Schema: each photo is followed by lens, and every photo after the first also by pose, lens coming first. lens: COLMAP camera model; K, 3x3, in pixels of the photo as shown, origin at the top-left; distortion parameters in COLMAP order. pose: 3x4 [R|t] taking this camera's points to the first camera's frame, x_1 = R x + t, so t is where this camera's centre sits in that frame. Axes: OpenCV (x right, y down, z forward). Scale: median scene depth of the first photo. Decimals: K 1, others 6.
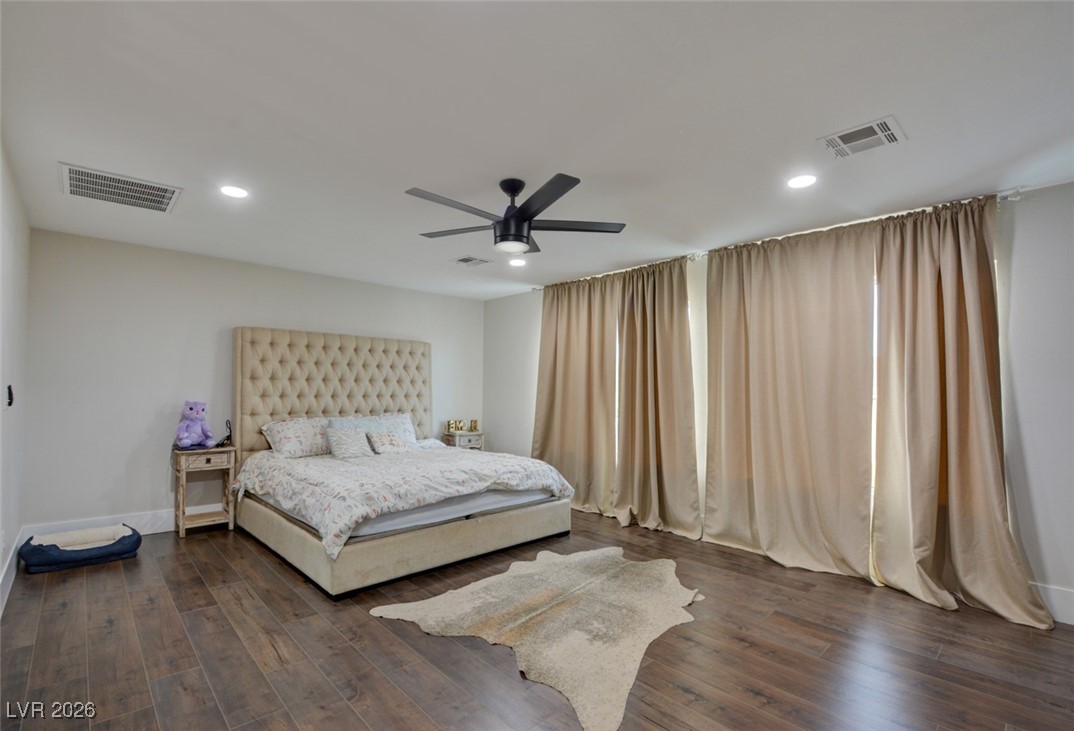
lens RADIAL K [[486.4, 0, 537.6], [0, 486.4, 379.3], [0, 0, 1]] dist [0.004043, -0.015312]
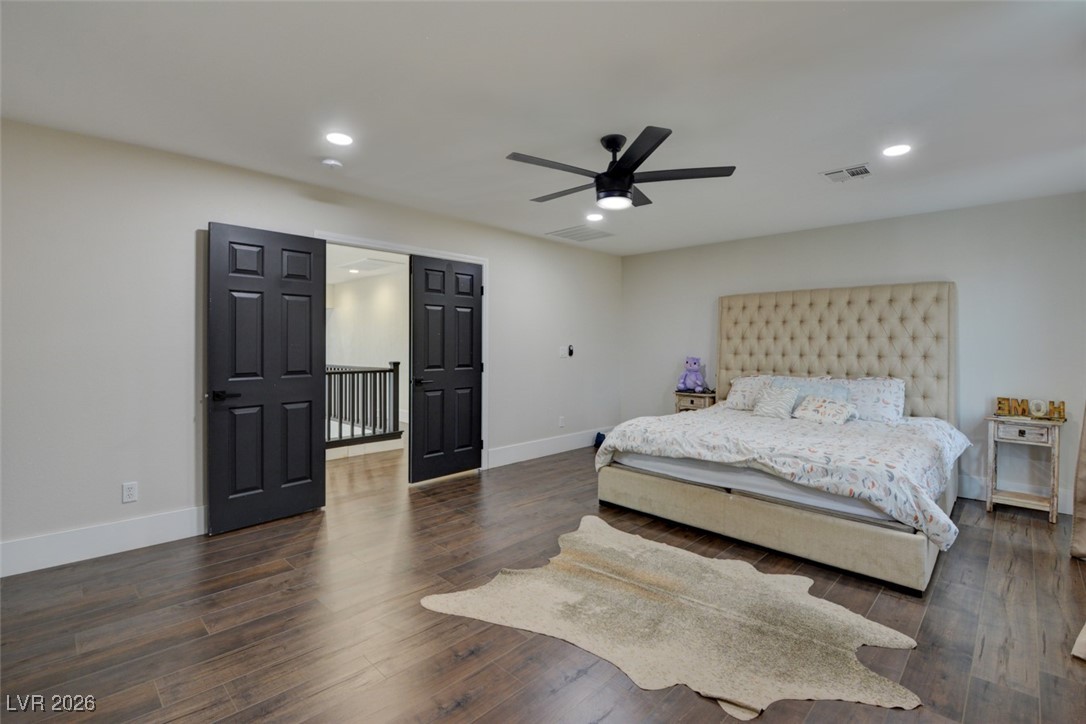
lens RADIAL K [[485.0, 0, 529.0], [0, 485.0, 344.1], [0, 0, 1]] dist [-0.036034, -0.000106]
pose [[0.012865, -0.012334, -0.999841, 0.765682], [0.013928, 0.999829, -0.012154, 0.025315], [0.999820, -0.013769, 0.013035, 0.666894]]
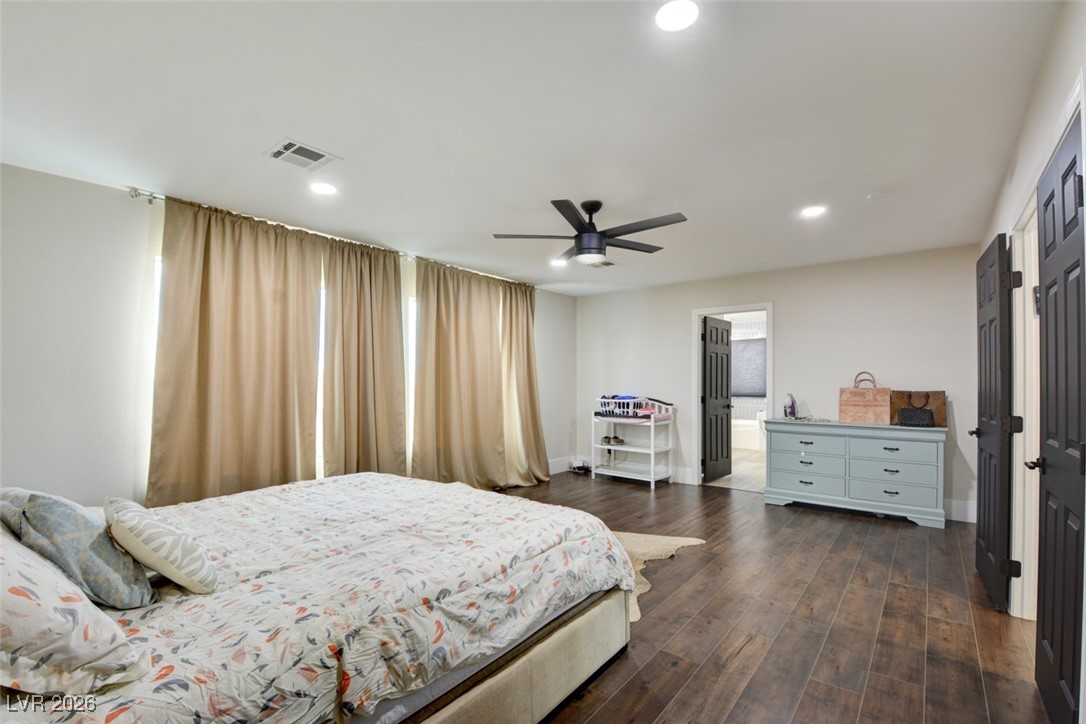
lens RADIAL K [[481.6, 0, 537.5], [0, 481.6, 370.5], [0, 0, 1]] dist [0.000110, -0.016054]
pose [[-0.129598, 0.010991, 0.991506, -0.984714], [-0.023054, 0.999635, -0.014094, 0.017263], [-0.991299, -0.024684, -0.129297, 1.051953]]
